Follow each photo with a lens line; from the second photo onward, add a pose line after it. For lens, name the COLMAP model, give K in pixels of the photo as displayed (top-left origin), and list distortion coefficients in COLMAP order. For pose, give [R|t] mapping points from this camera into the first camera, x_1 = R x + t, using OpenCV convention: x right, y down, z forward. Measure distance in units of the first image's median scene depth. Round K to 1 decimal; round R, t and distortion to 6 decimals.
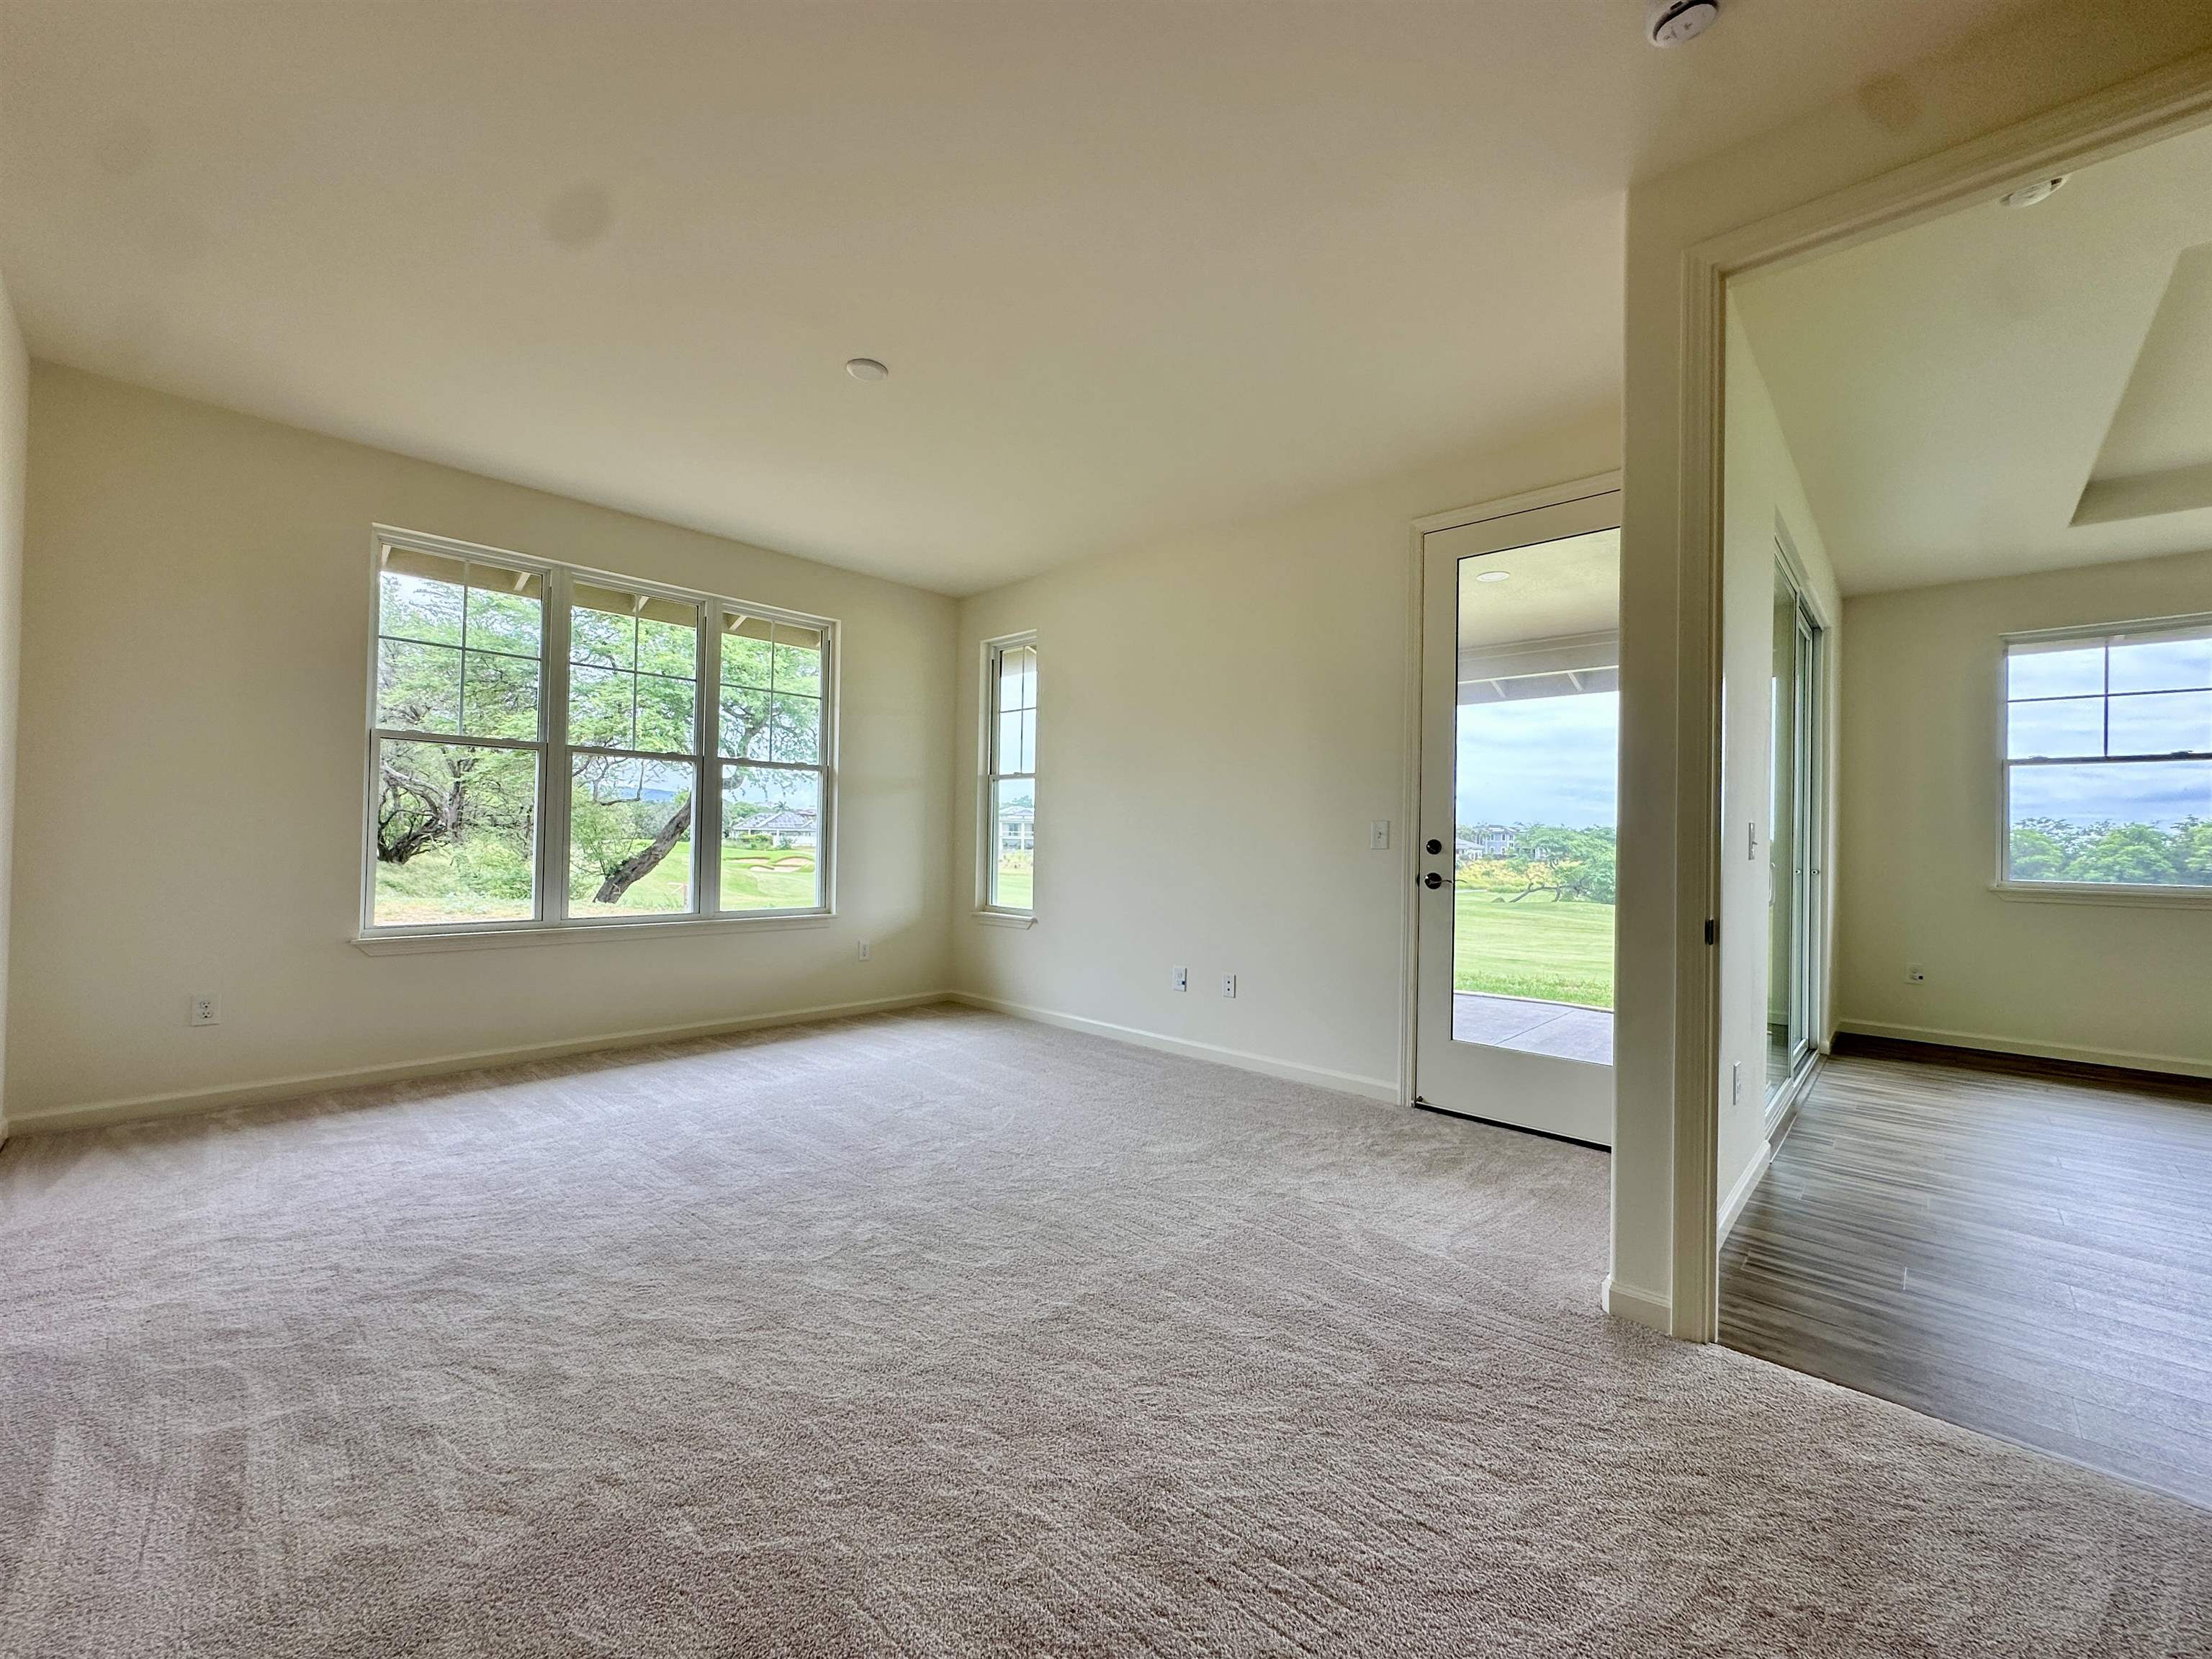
lens RADIAL K [[884.5, 0, 1101.1], [0, 884.5, 828.5], [0, 0, 1]] dist [-0.002966, 0.000517]
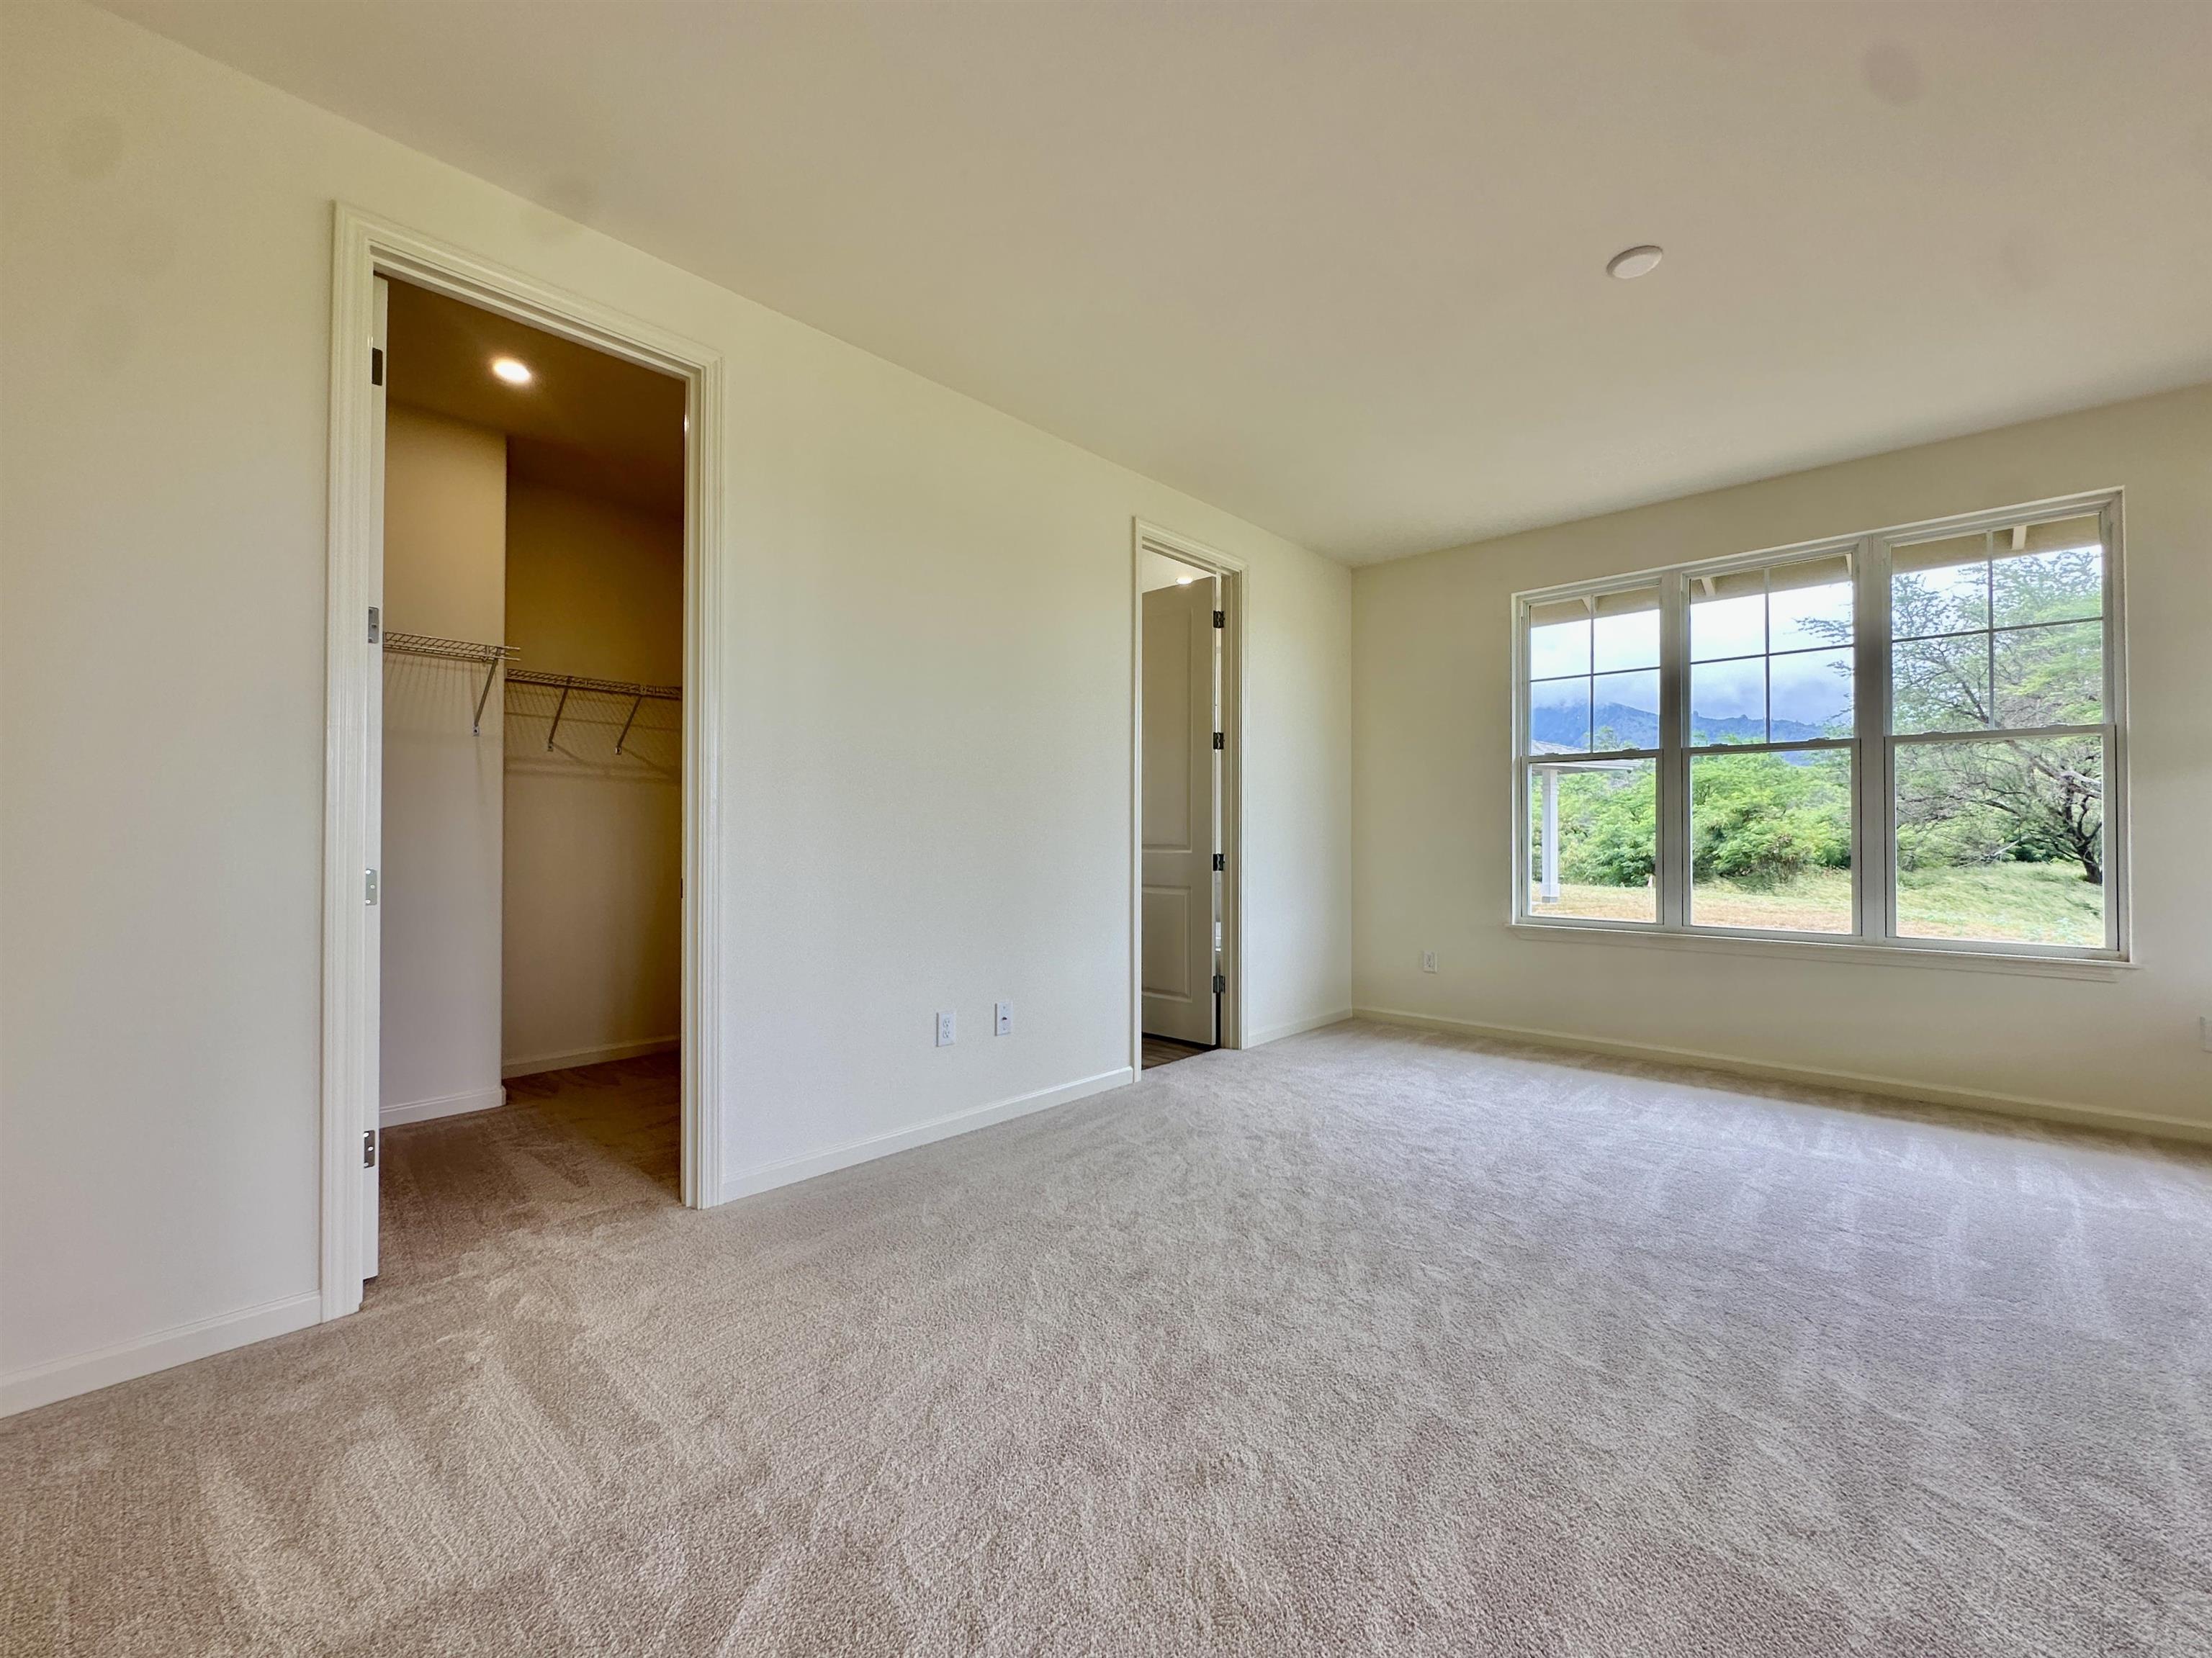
lens RADIAL K [[884.5, 0, 1101.1], [0, 884.5, 828.0], [0, 0, 1]] dist [-0.002966, 0.000517]
pose [[0.013344, -0.035922, -0.999266, 0.464537], [0.011647, 0.999292, -0.035767, 0.026947], [0.999843, -0.011161, 0.013753, 0.429321]]
